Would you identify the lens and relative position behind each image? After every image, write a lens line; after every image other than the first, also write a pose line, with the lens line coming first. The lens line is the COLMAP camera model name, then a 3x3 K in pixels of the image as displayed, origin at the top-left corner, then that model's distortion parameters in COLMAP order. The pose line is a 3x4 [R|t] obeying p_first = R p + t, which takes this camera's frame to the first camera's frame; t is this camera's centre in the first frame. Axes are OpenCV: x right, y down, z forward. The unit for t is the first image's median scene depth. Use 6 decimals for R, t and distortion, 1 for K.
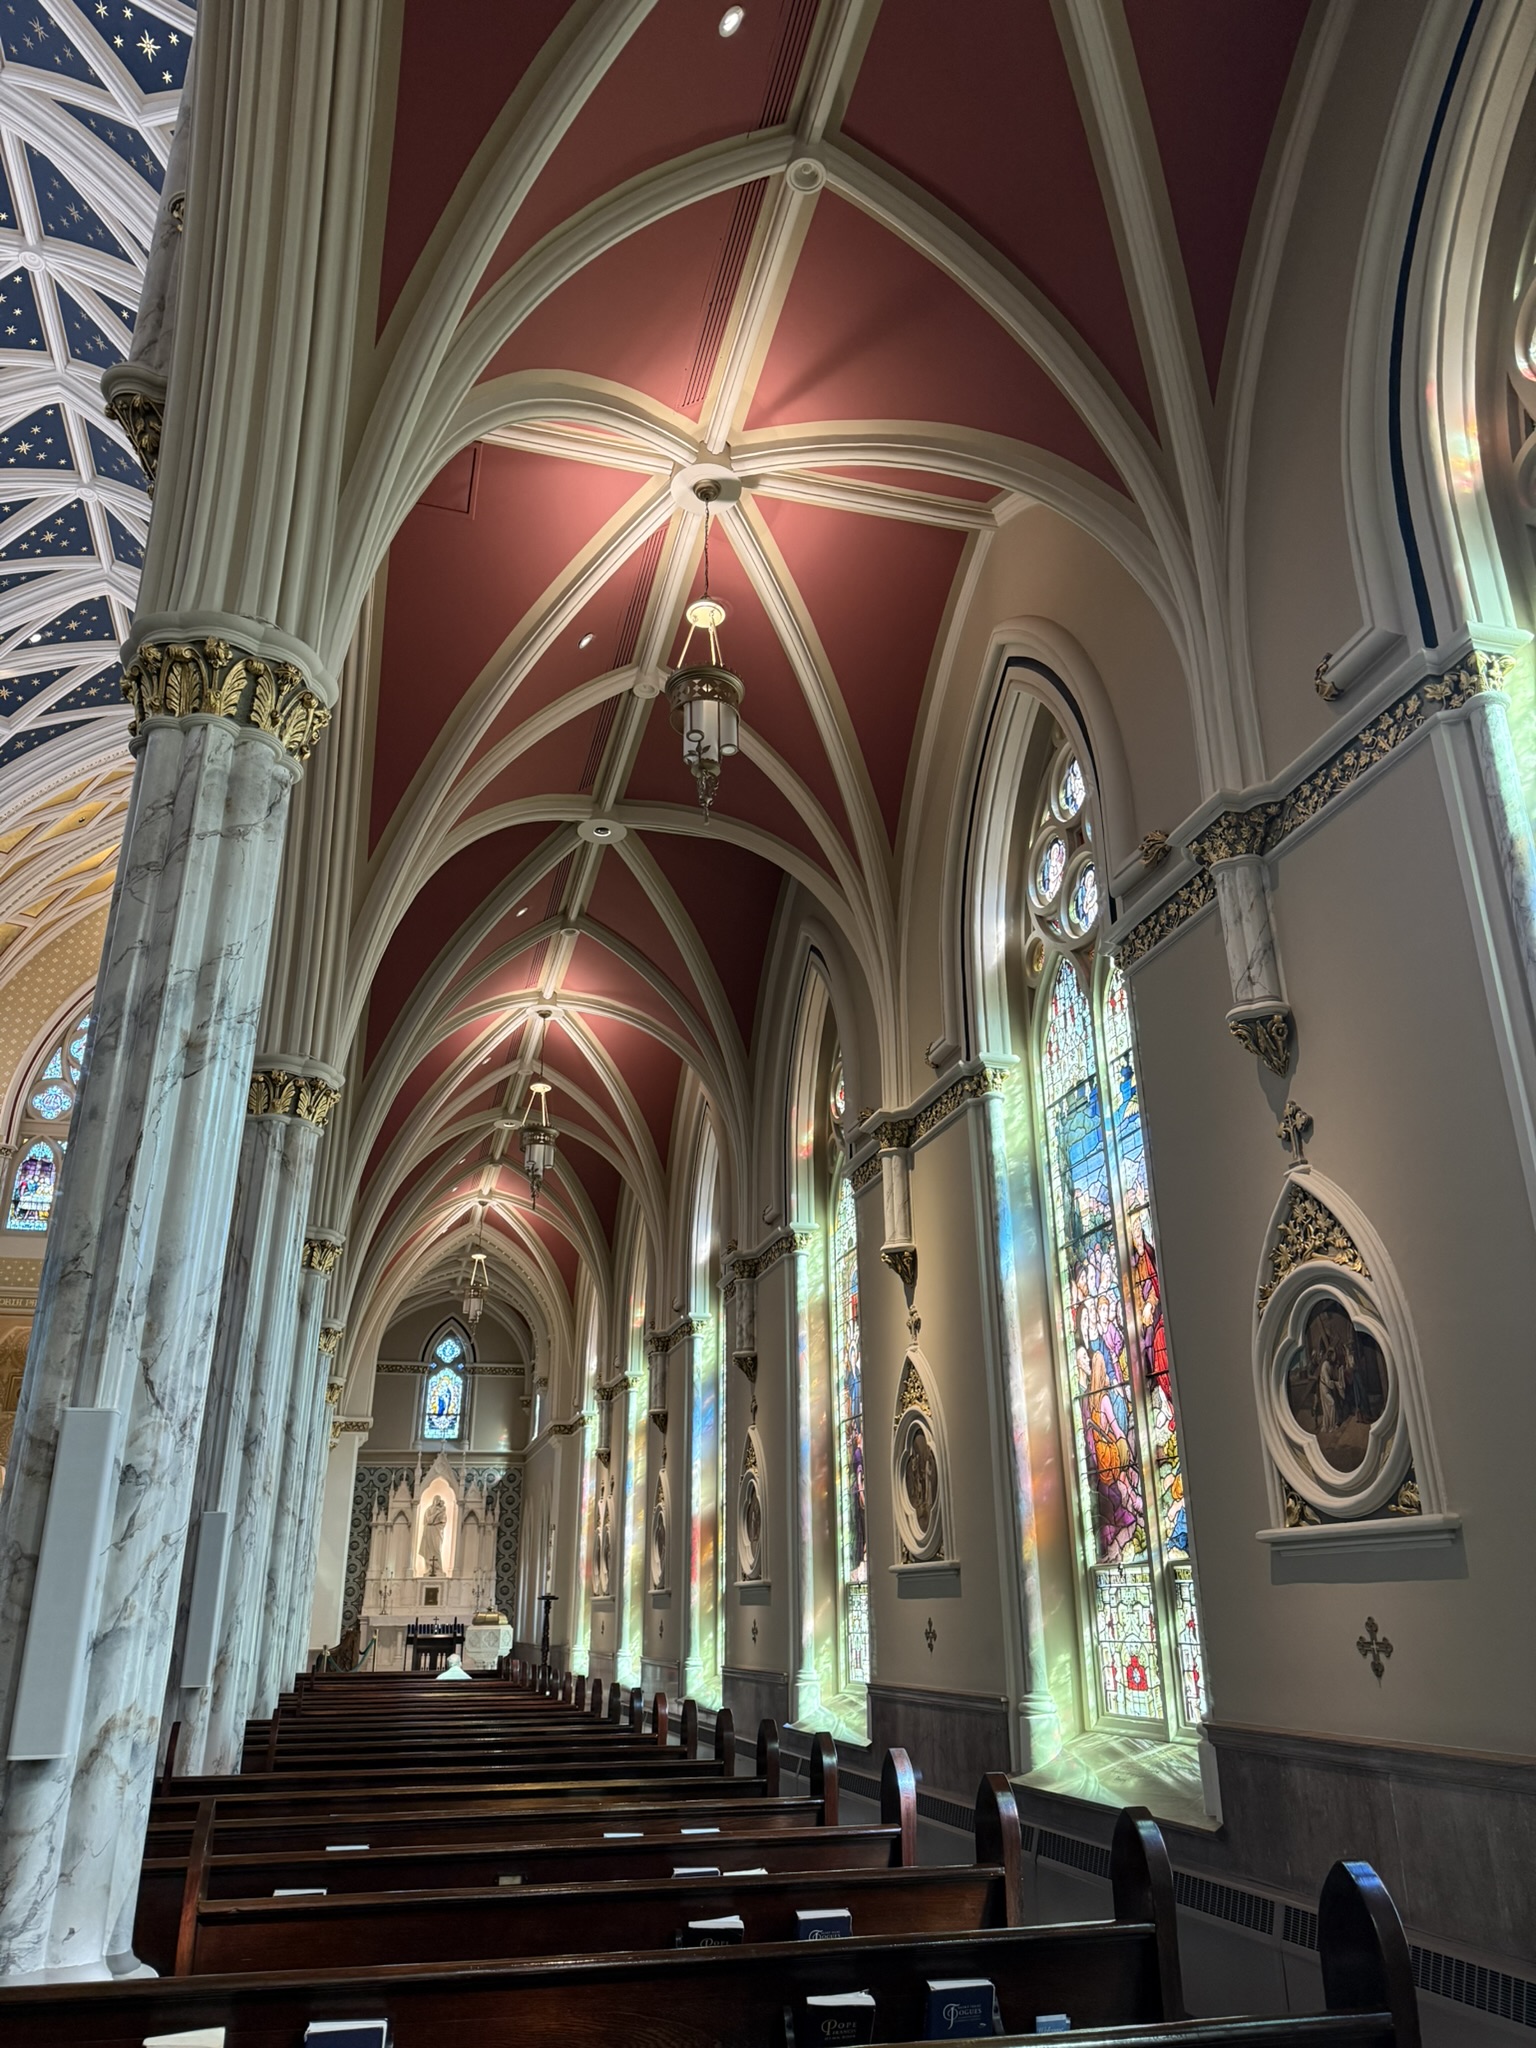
lens RADIAL K [[1459.7, 0, 780.4], [0, 1459.7, 1027.5], [0, 0, 1]] dist [0.058373, -0.040015]
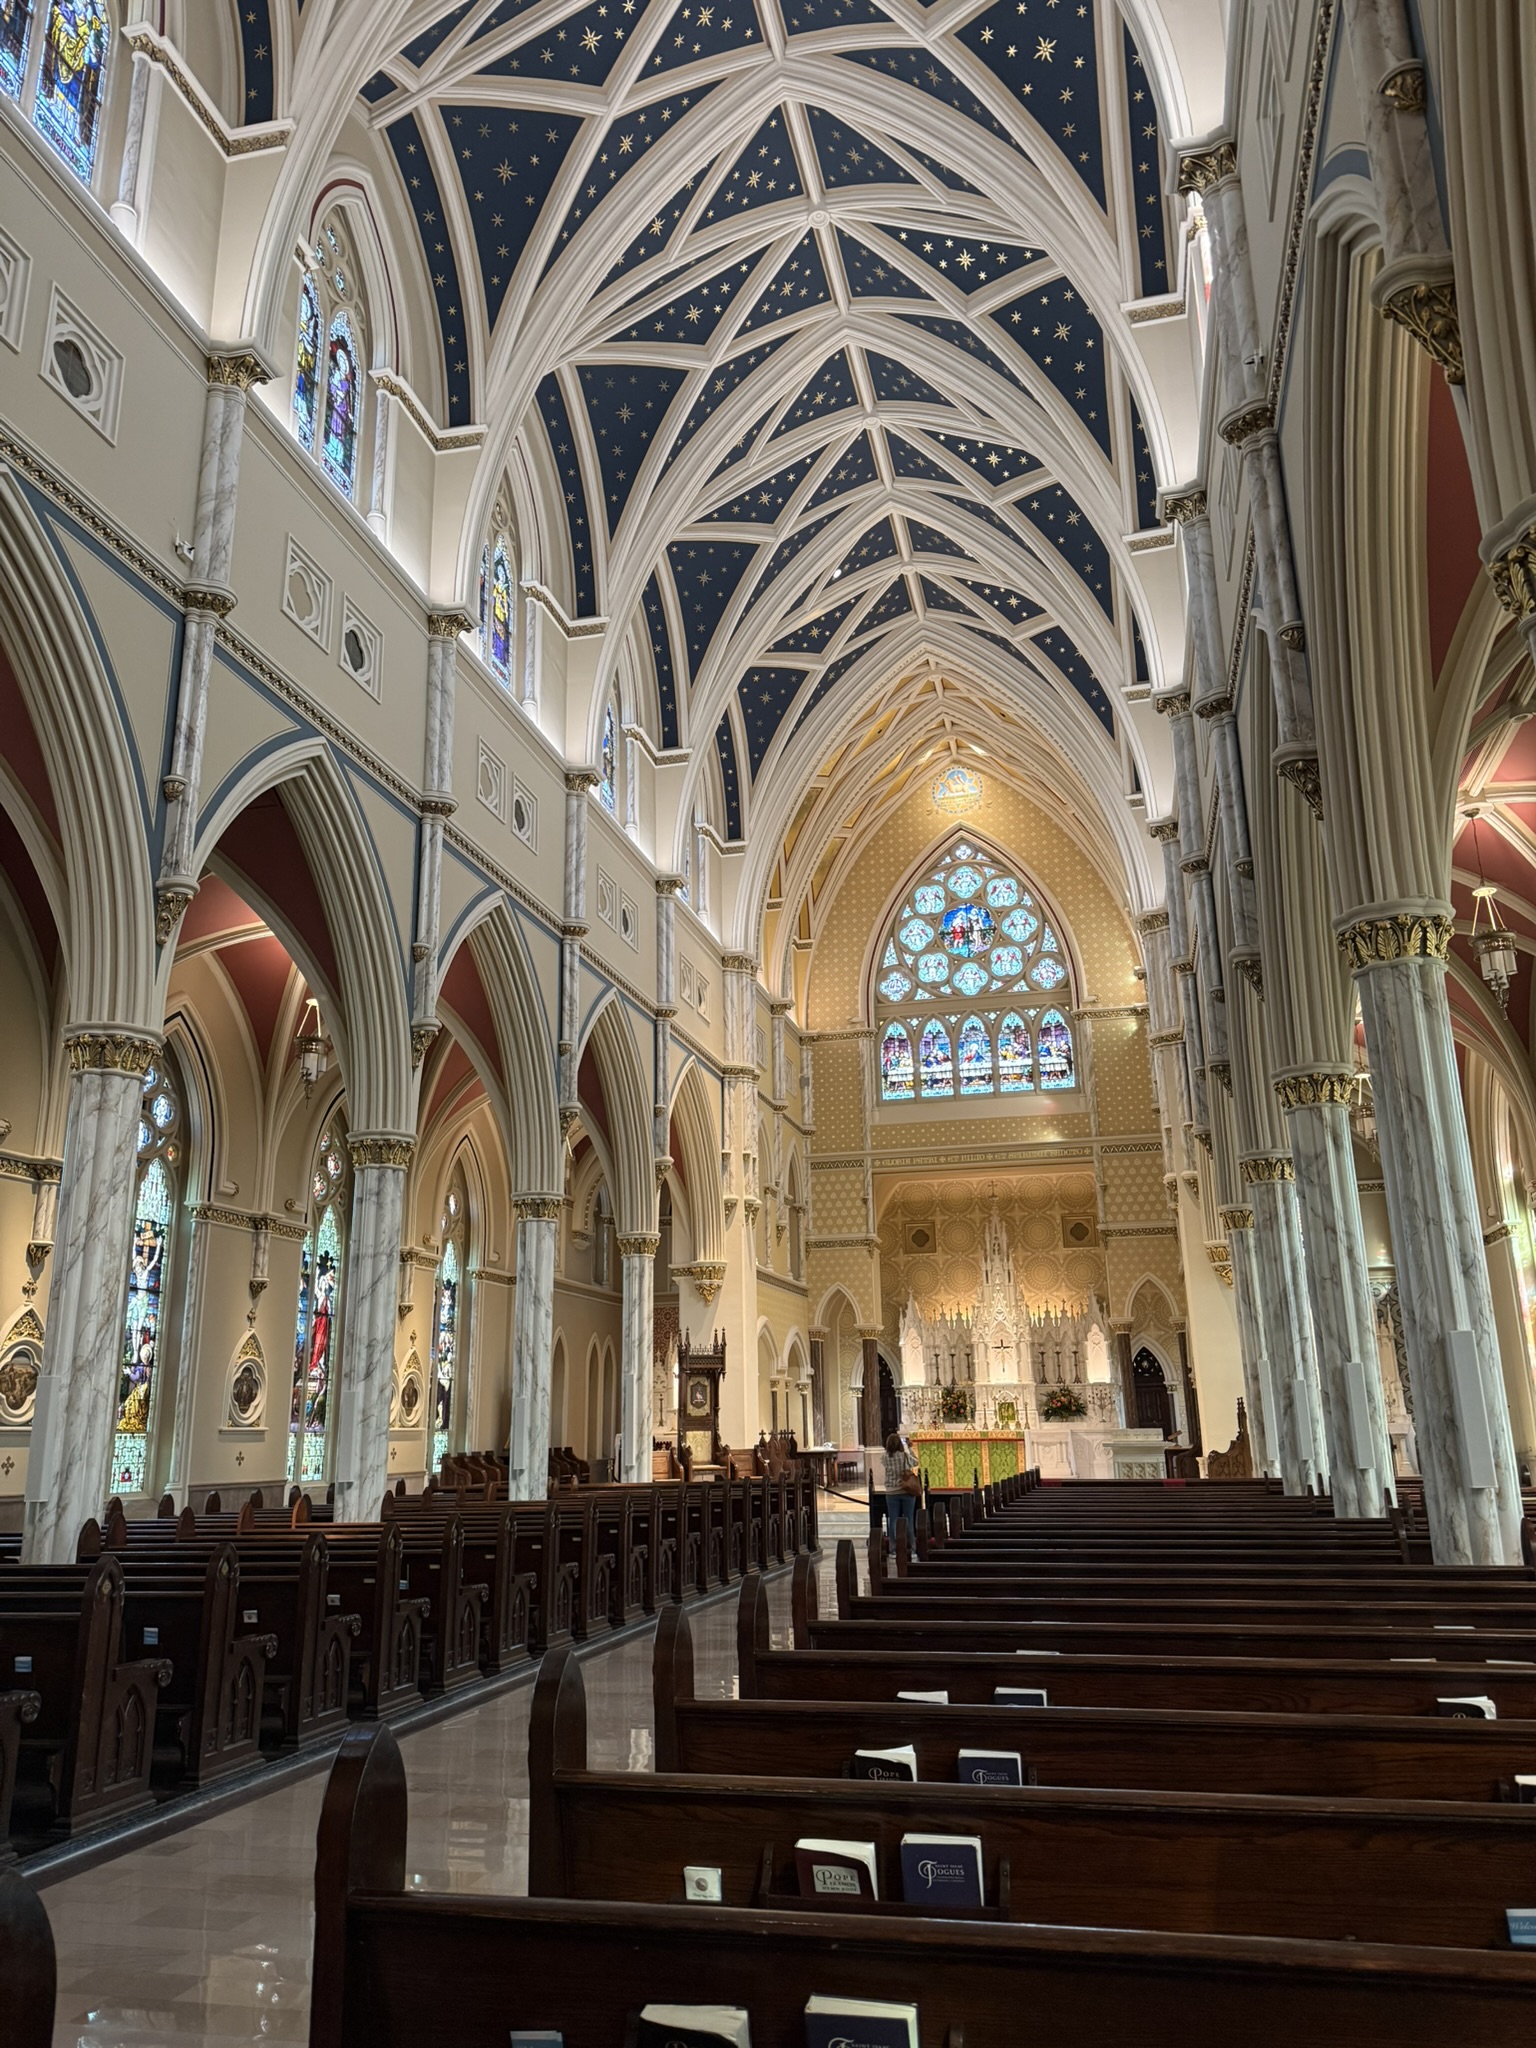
lens RADIAL K [[1459.7, 0, 753.7], [0, 1459.7, 1042.4], [0, 0, 1]] dist [0.058373, -0.040015]
pose [[0.872099, -0.132251, -0.471119, -0.081897], [0.189373, 0.978980, 0.075736, -0.014836], [0.451200, -0.155266, 0.878812, -0.039549]]
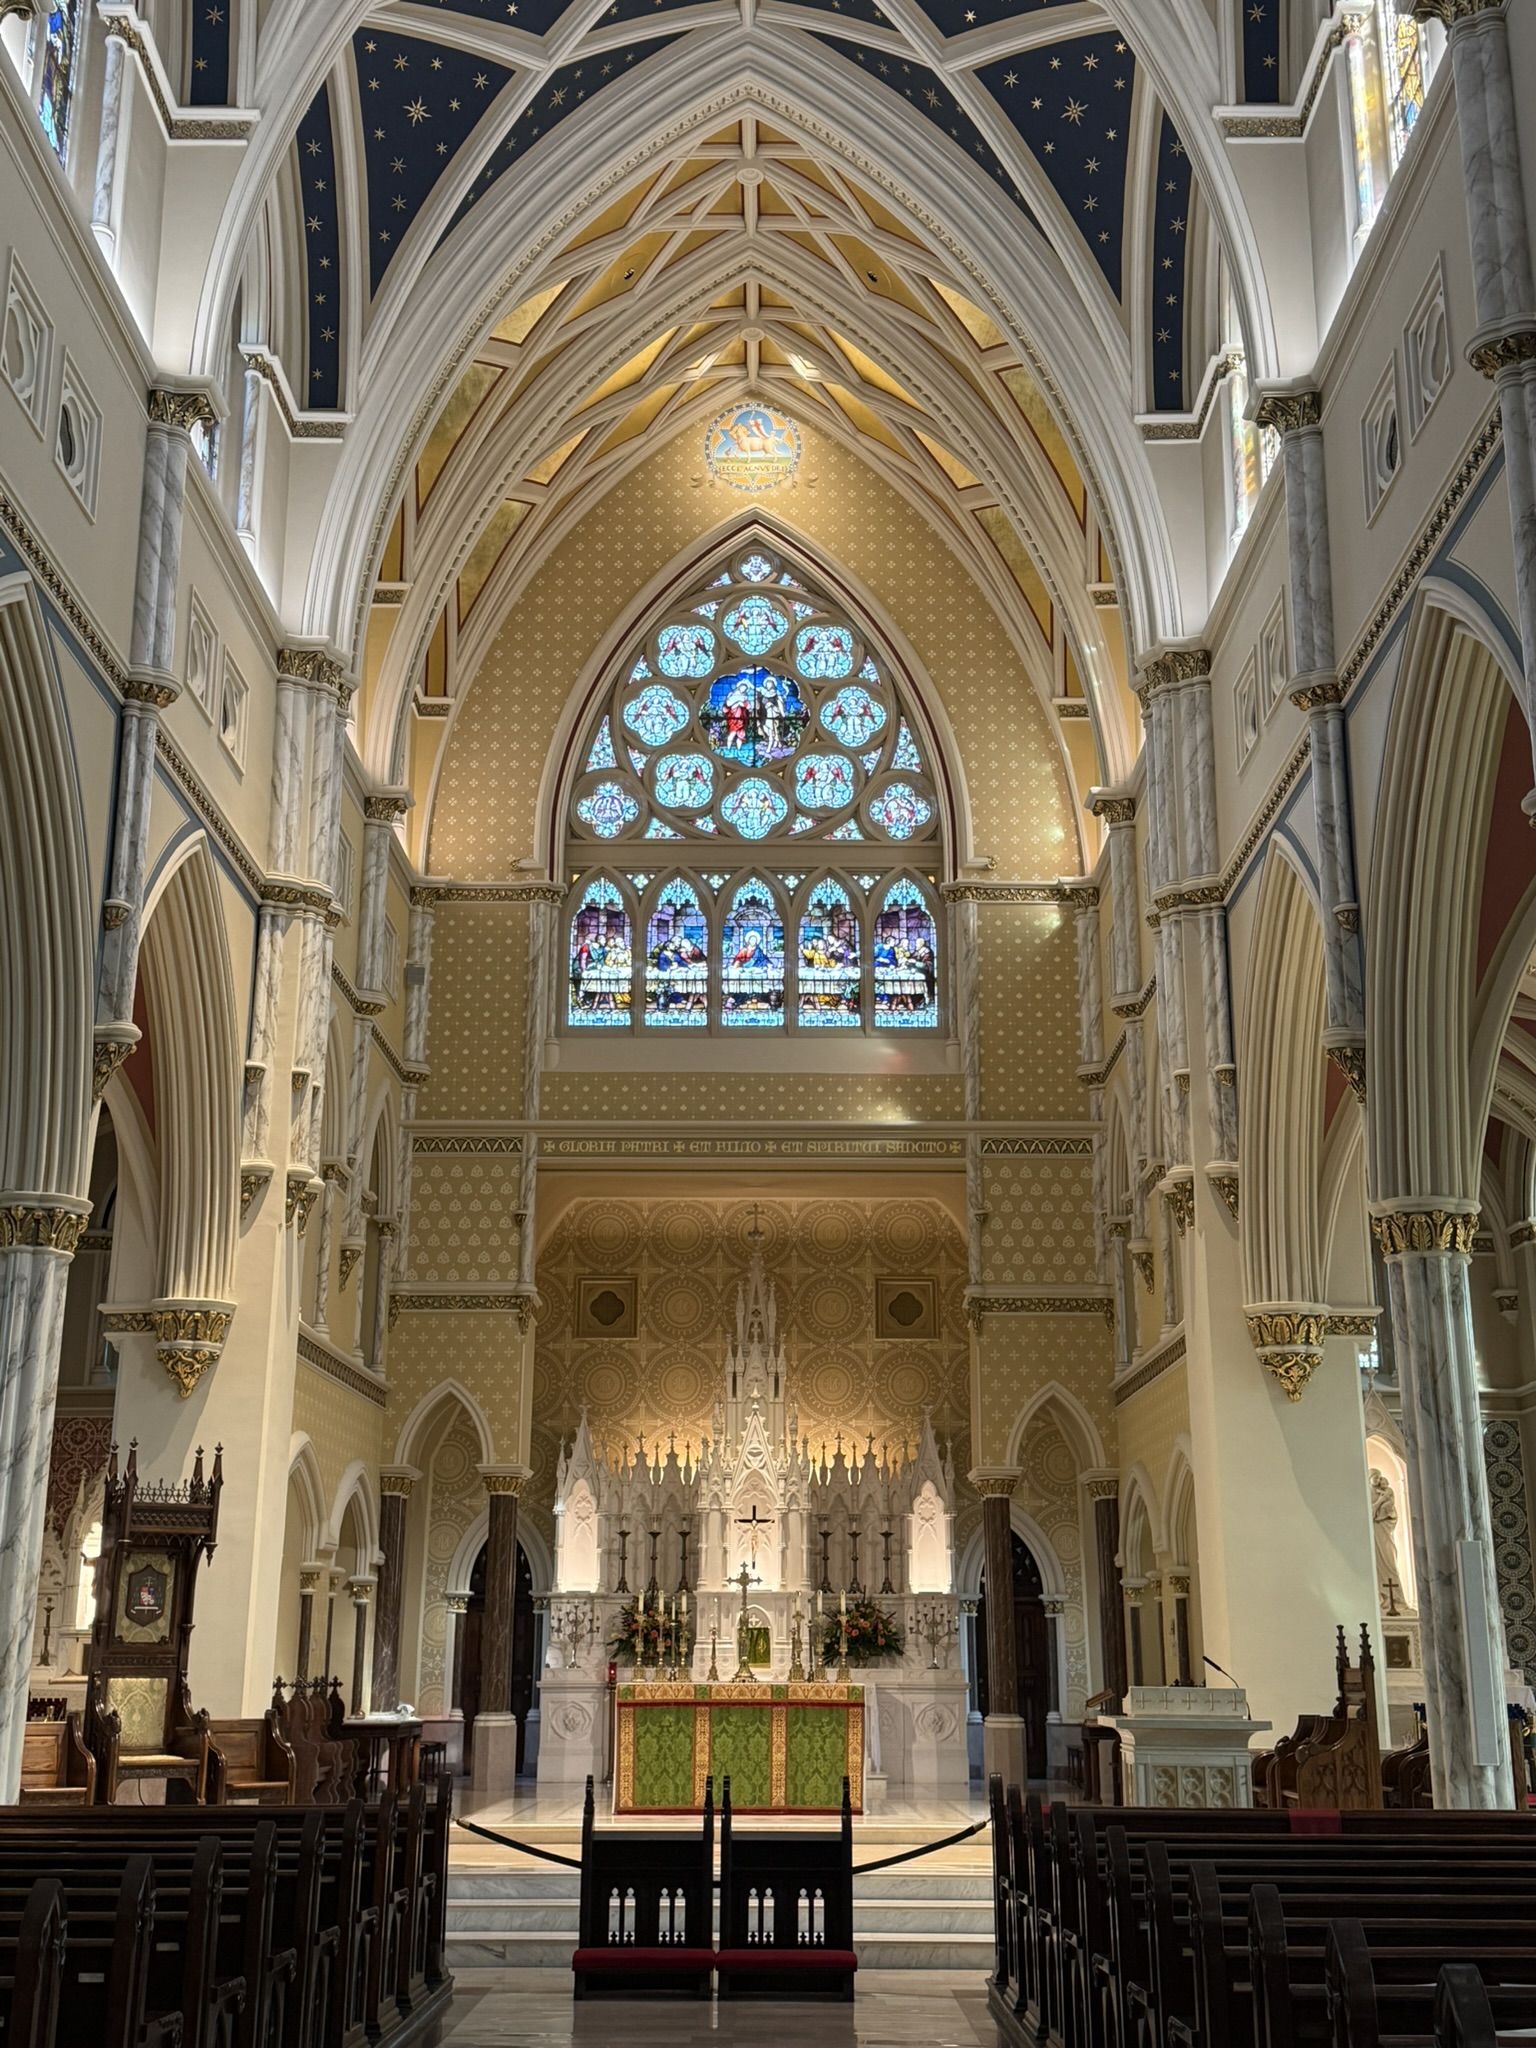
lens RADIAL K [[2302.9, 0, 809.5], [0, 2302.9, 1045.3], [0, 0, 1]] dist [0.097441, 0.000000]
pose [[0.965438, -0.058595, -0.253962, -0.231832], [0.086614, 0.991152, 0.100580, 0.069305], [0.245821, -0.119100, 0.961970, 0.171311]]
